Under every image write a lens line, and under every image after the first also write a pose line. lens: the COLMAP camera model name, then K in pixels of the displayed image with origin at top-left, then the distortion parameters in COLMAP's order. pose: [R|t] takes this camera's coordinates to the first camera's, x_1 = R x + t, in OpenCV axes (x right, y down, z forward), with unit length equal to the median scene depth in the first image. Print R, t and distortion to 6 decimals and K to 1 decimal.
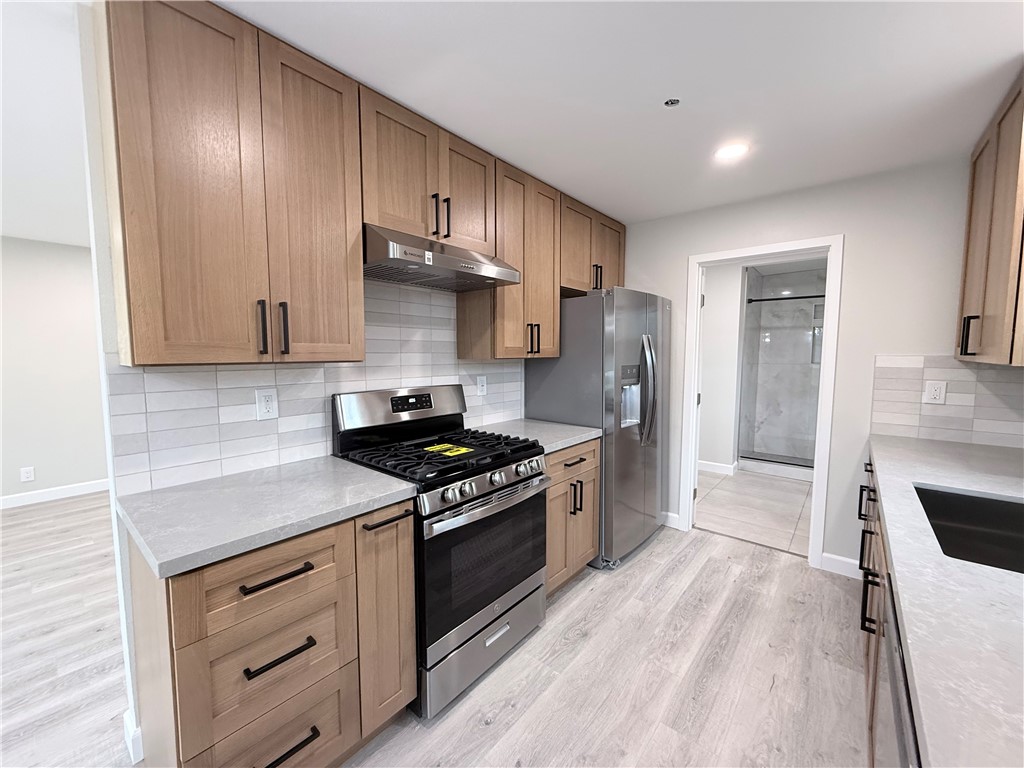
lens RADIAL K [[406.1, 0, 509.1], [0, 406.1, 383.9], [0, 0, 1]] dist [-0.001167, 0.000565]
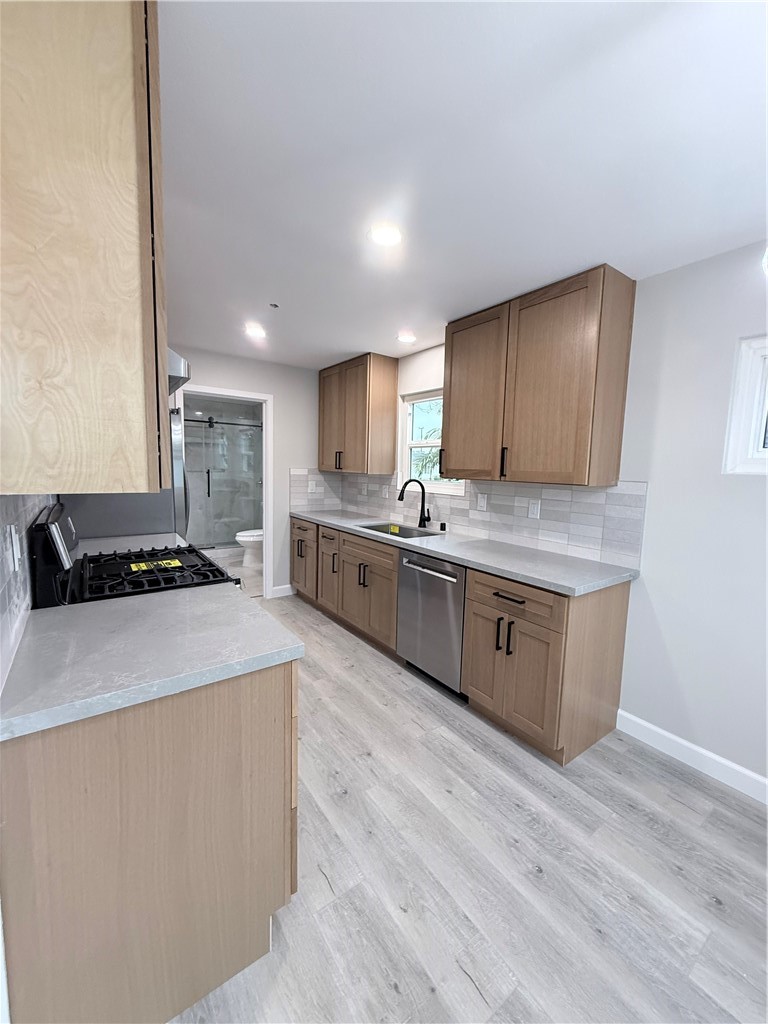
lens RADIAL K [[406.1, 0, 384.1], [0, 406.1, 509.2], [0, 0, 1]] dist [-0.001167, 0.000565]
pose [[0.240196, -0.097376, 0.965828, -0.845634], [0.049076, 0.994902, 0.088102, -0.030397], [-0.969483, 0.026237, 0.243751, 0.188870]]
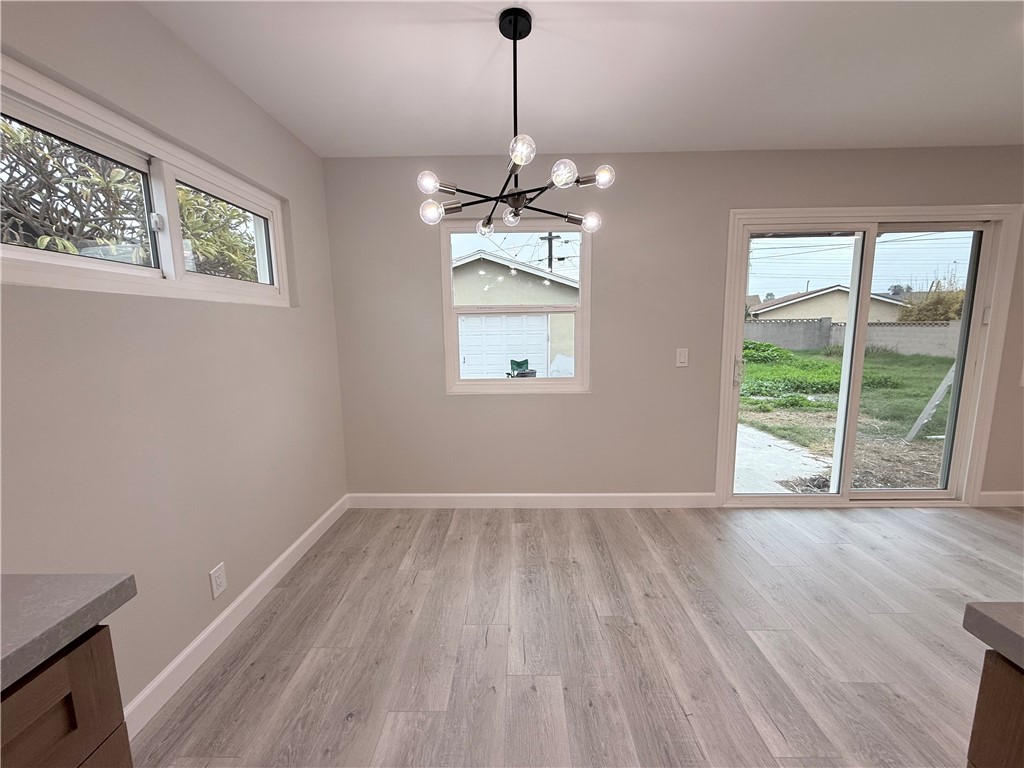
lens RADIAL K [[406.1, 0, 508.5], [0, 406.1, 383.2], [0, 0, 1]] dist [-0.001167, 0.000565]
pose [[-0.773316, 0.095216, -0.626831, 0.011228], [-0.037598, 0.980032, 0.195252, 0.008464], [0.632905, 0.174559, -0.754294, 0.412184]]
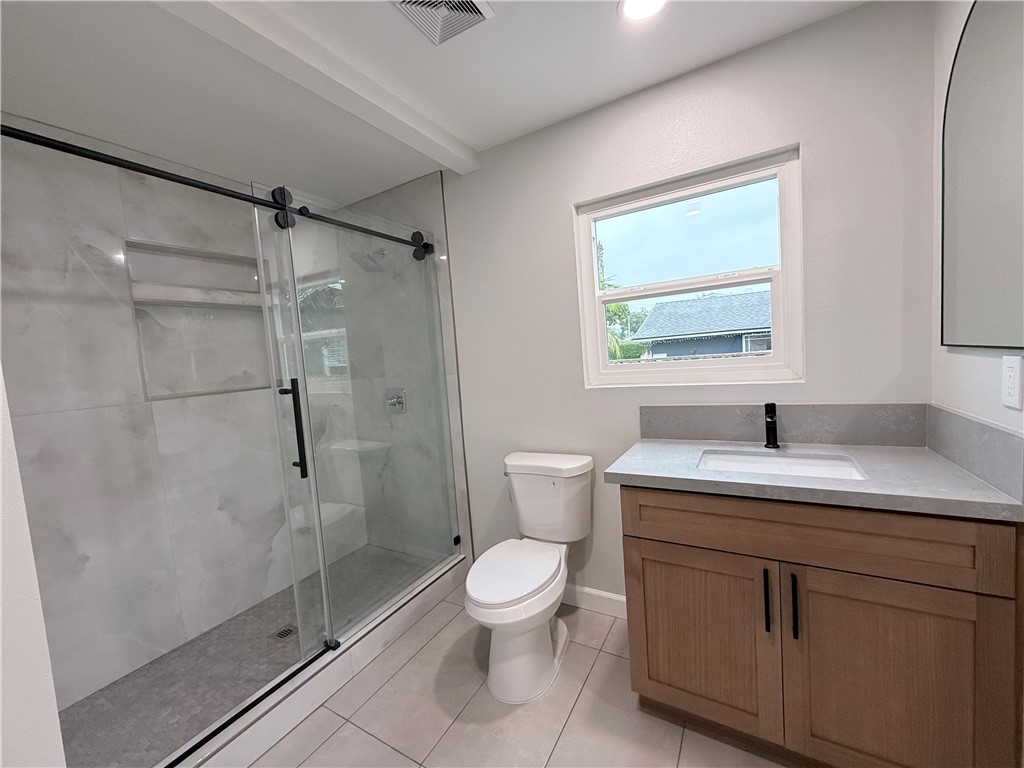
lens RADIAL K [[406.1, 0, 508.2], [0, 406.1, 383.9], [0, 0, 1]] dist [-0.001167, 0.000565]
pose [[-0.173089, -0.061659, 0.982974, 0.771619], [0.150379, 0.984682, 0.088245, -0.114241], [-0.973358, 0.163093, -0.161165, 1.772998]]
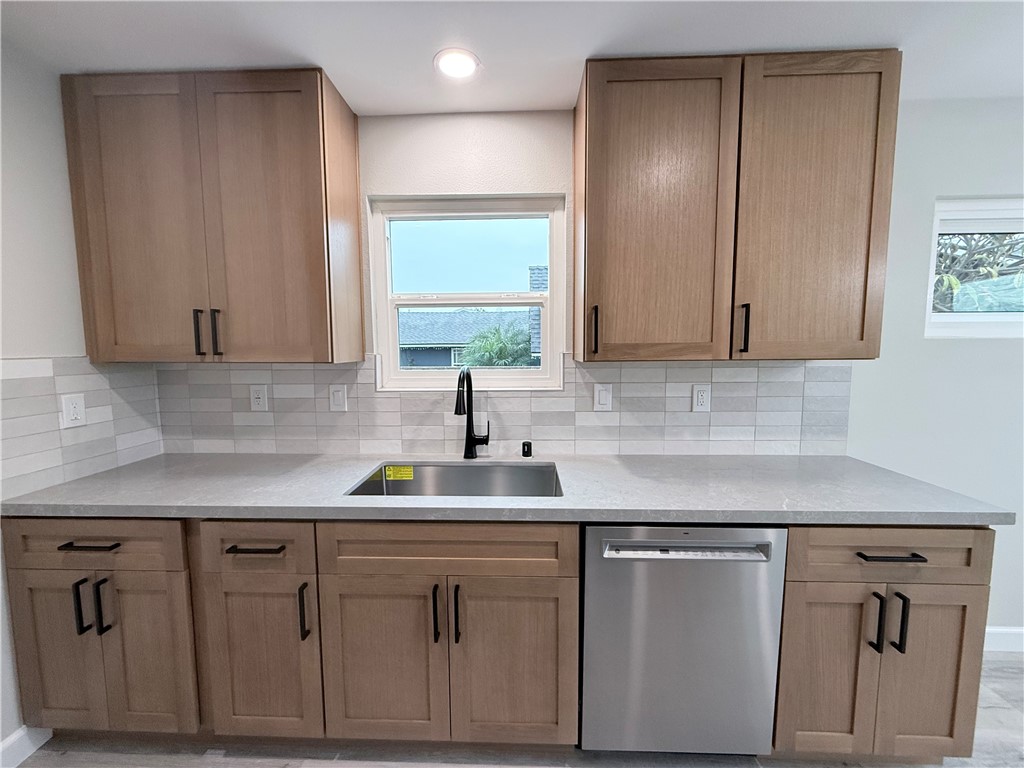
lens RADIAL K [[406.1, 0, 511.2], [0, 406.1, 384.2], [0, 0, 1]] dist [-0.001167, 0.000565]
pose [[-0.616779, -0.068675, 0.784134, 0.055874], [0.066824, 0.988022, 0.139093, -0.074118], [-0.784294, 0.138189, -0.604803, 0.881308]]
